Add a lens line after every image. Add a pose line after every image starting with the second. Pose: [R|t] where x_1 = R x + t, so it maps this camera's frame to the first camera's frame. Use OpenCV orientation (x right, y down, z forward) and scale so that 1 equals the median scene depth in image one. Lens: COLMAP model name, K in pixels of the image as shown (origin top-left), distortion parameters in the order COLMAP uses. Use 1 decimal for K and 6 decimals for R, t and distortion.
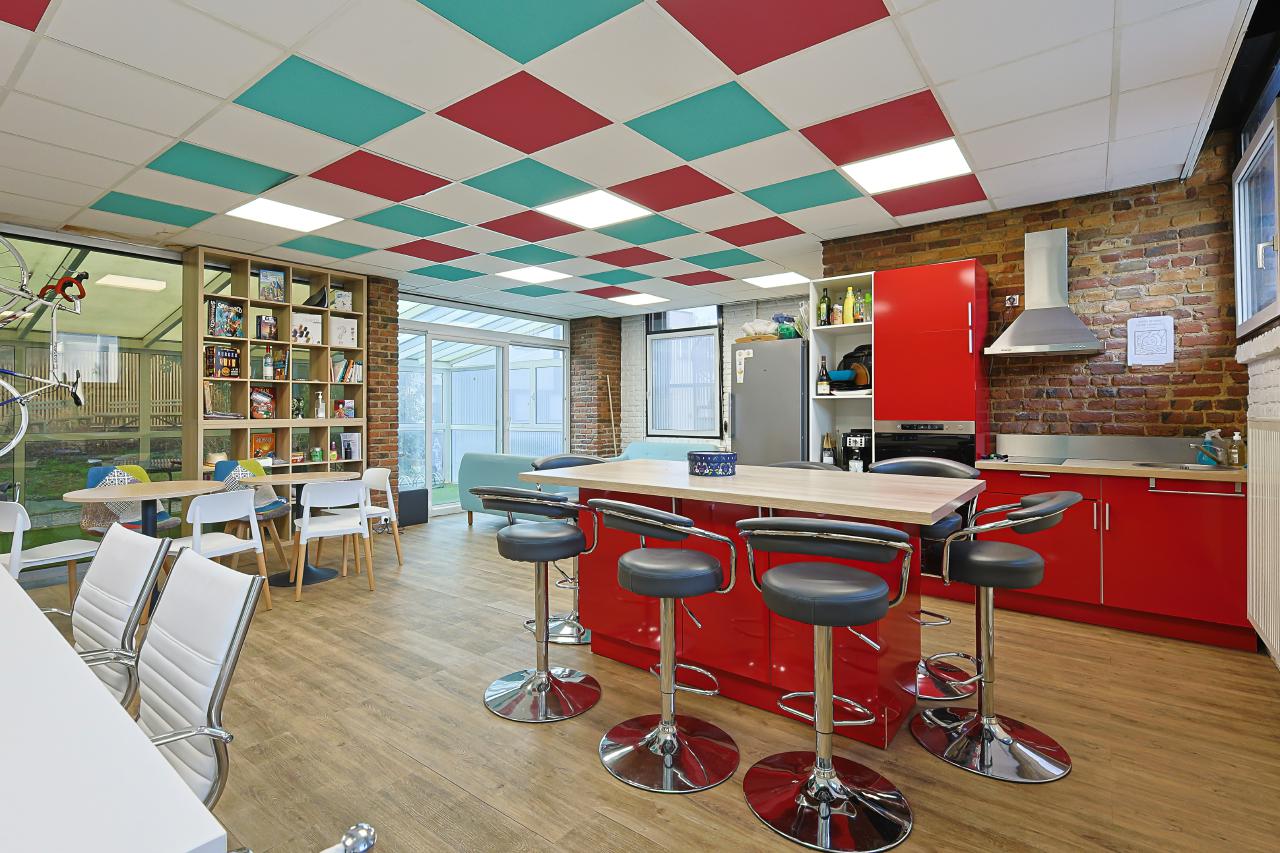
lens RADIAL K [[616.7, 0, 632.2], [0, 616.7, 406.4], [0, 0, 1]] dist [0.000928, 0.000207]
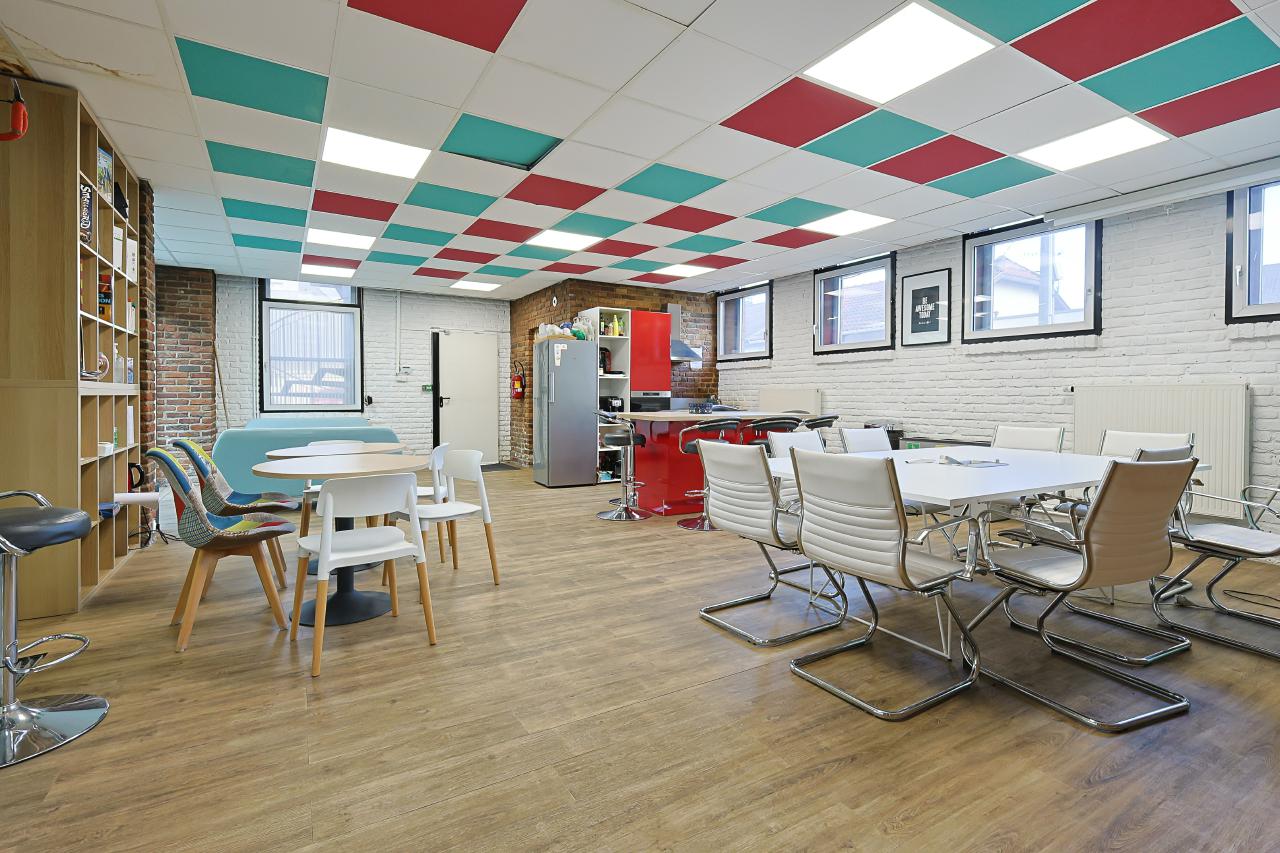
lens RADIAL K [[616.7, 0, 632.2], [0, 616.7, 406.4], [0, 0, 1]] dist [0.000928, 0.000207]
pose [[0.350089, -0.012926, 0.936627, -1.394125], [-0.011008, 0.999779, 0.017912, 0.037562], [-0.936652, -0.016582, 0.349869, 0.366992]]
